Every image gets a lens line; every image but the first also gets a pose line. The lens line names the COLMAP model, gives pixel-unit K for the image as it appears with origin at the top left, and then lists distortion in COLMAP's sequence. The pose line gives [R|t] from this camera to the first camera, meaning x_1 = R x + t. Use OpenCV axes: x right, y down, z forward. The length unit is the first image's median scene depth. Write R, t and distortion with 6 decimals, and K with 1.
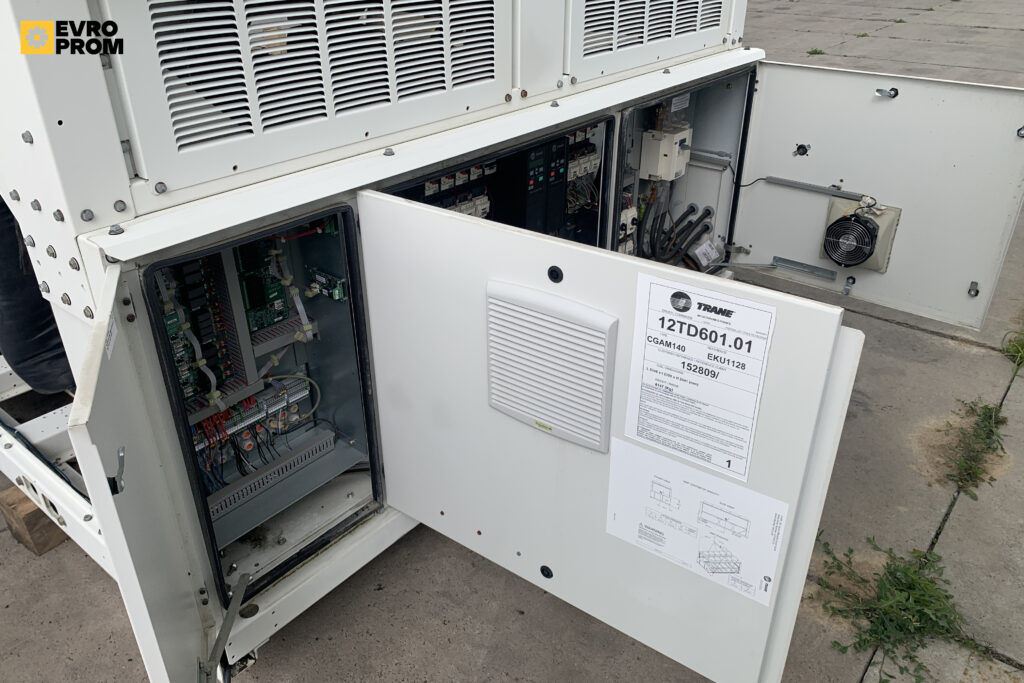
lens RADIAL K [[778.2, 0, 512.0], [0, 778.2, 341.5], [0, 0, 1]] dist [0.061291, -0.067851]
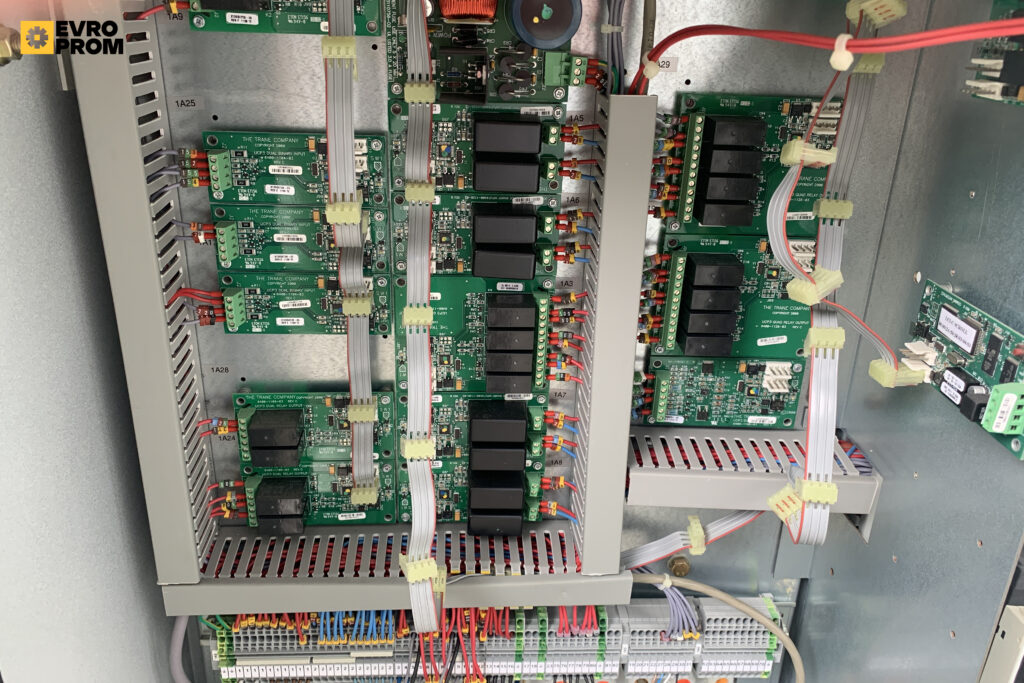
lens RADIAL K [[790.3, 0, 516.1], [0, 790.3, 326.4], [0, 0, 1]] dist [0.021144, -0.003746]
pose [[0.671421, 0.302089, -0.676710, -0.166910], [-0.390645, 0.920249, 0.023215, -0.033179], [0.629755, 0.248766, 0.735883, 0.719042]]
